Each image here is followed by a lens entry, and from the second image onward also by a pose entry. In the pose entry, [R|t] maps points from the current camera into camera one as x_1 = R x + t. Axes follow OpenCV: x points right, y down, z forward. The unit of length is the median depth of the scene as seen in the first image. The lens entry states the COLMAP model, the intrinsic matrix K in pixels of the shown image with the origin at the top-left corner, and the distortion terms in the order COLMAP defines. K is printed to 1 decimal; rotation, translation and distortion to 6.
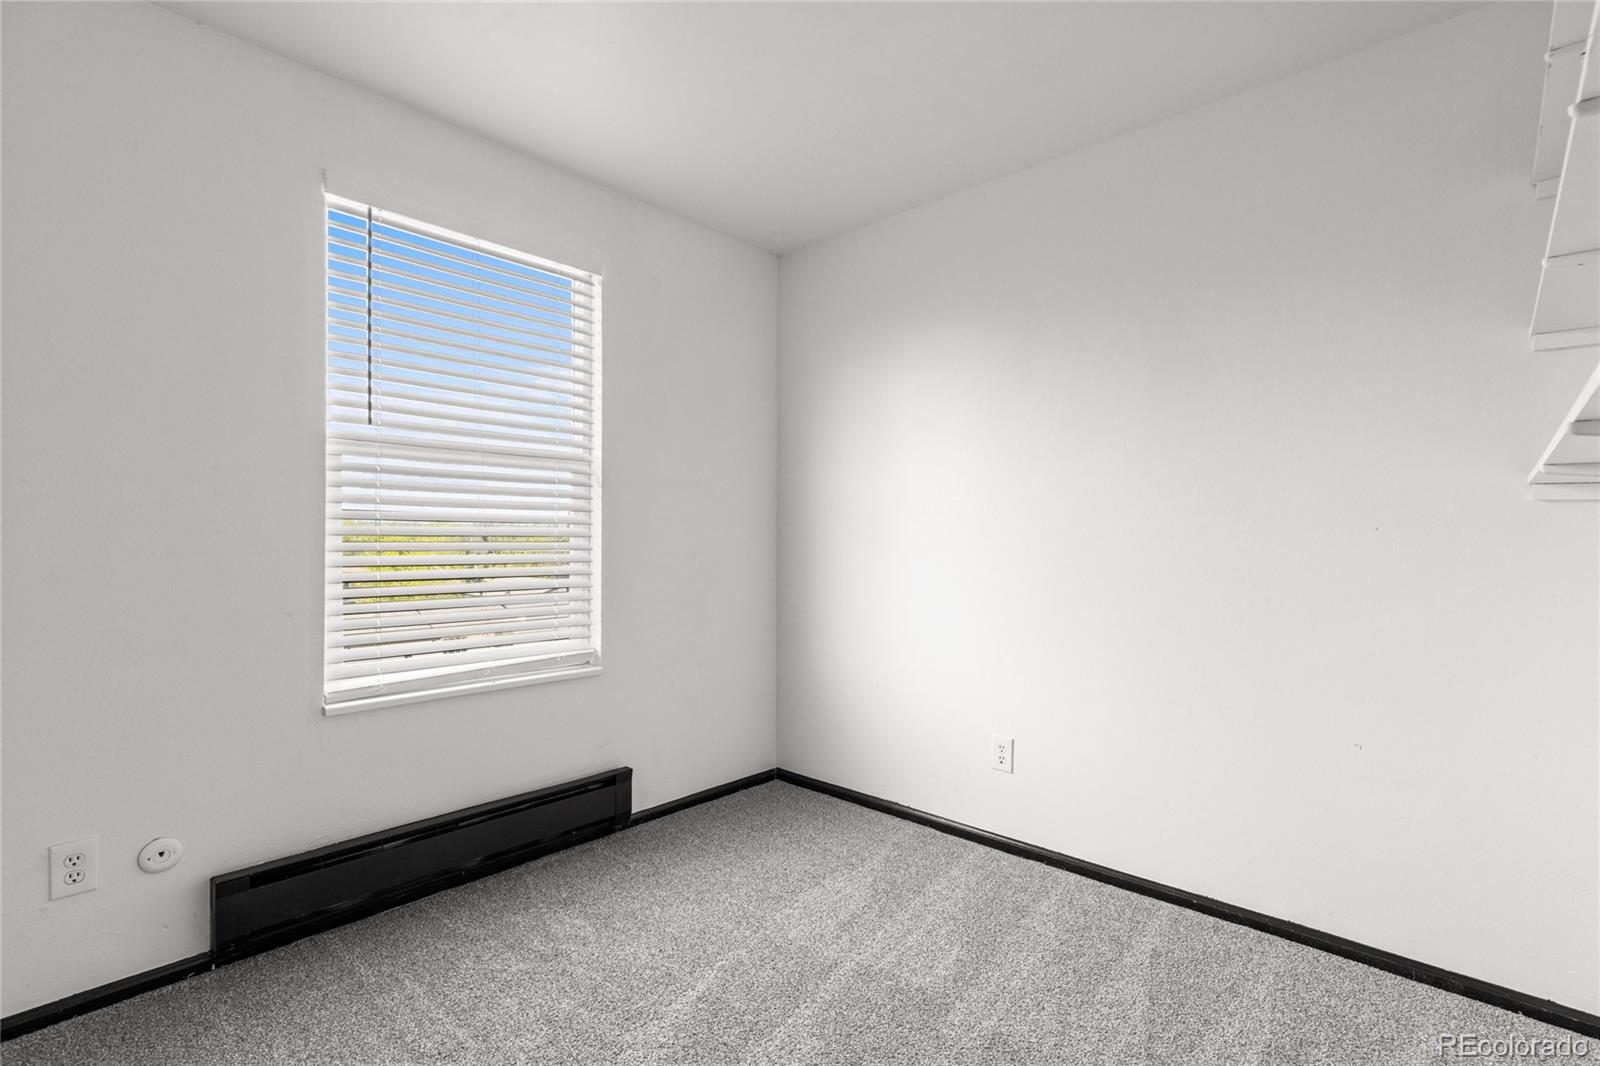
lens RADIAL K [[736.8, 0, 800.0], [0, 736.8, 533.0], [0, 0, 1]] dist [0.009341, -0.000056]
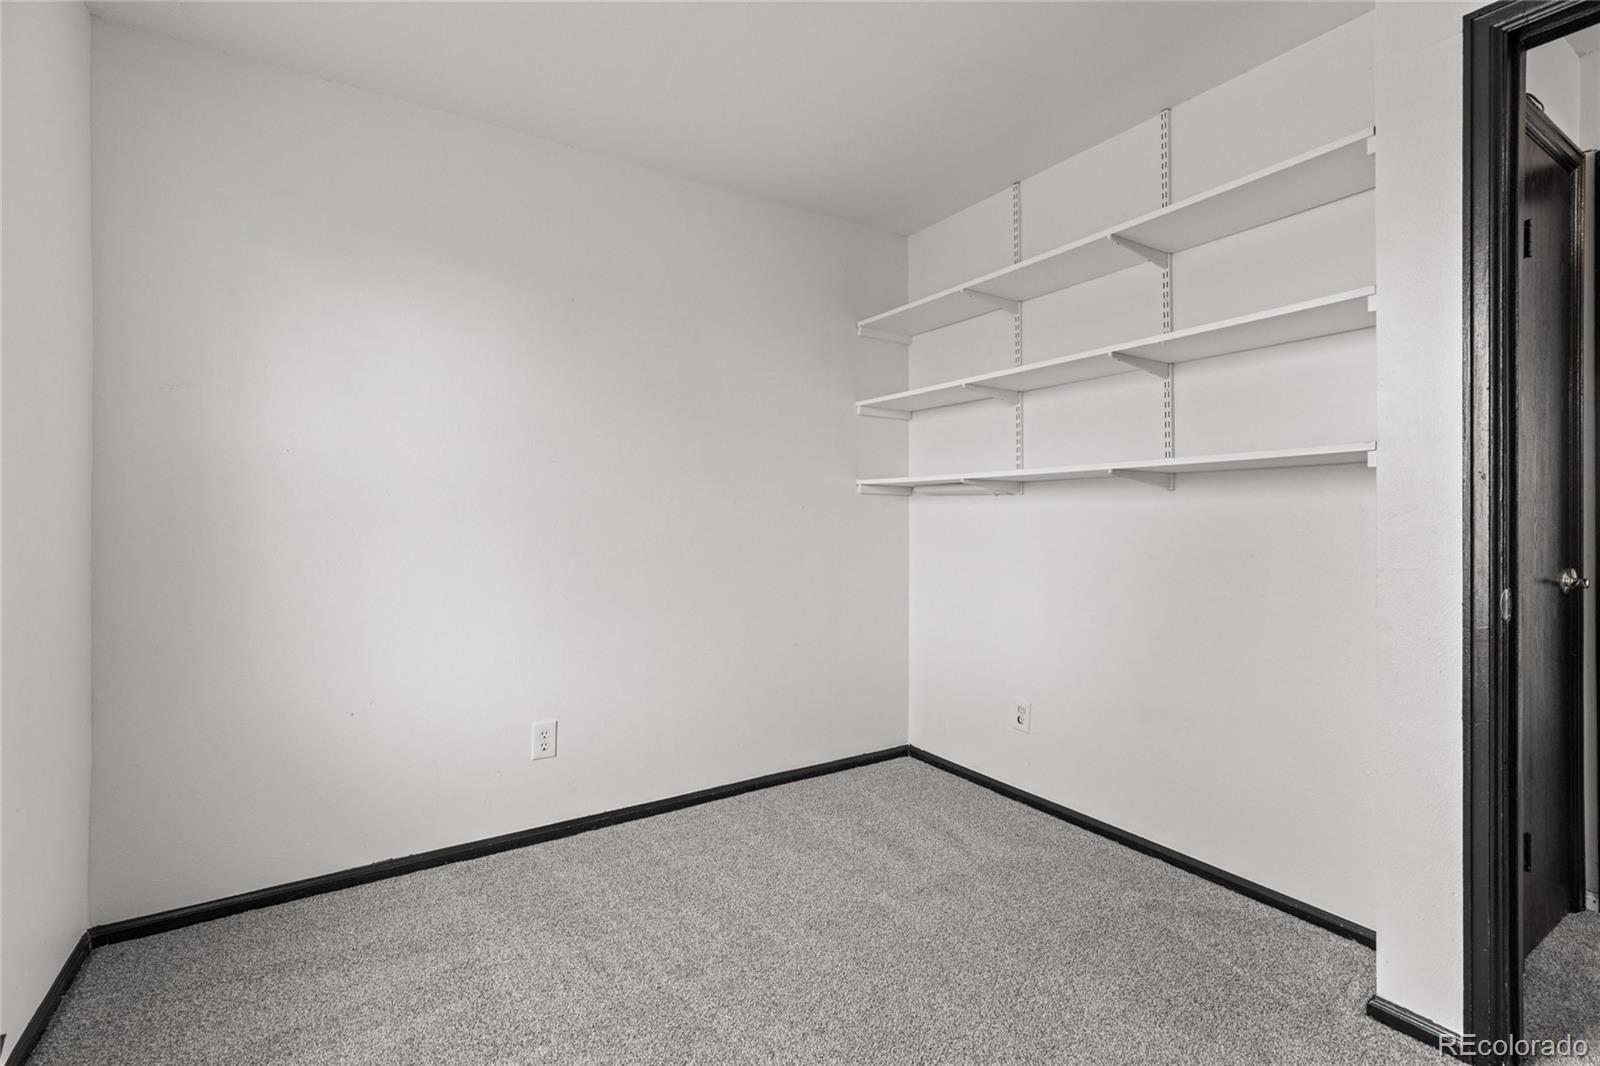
lens RADIAL K [[724.1, 0, 797.2], [0, 724.1, 530.0], [0, 0, 1]] dist [0.002369, 0.000521]
pose [[0.262794, -0.019481, 0.964655, -0.533929], [0.003843, 0.999809, 0.019144, 0.013261], [-0.964844, -0.001323, 0.262819, 0.445951]]
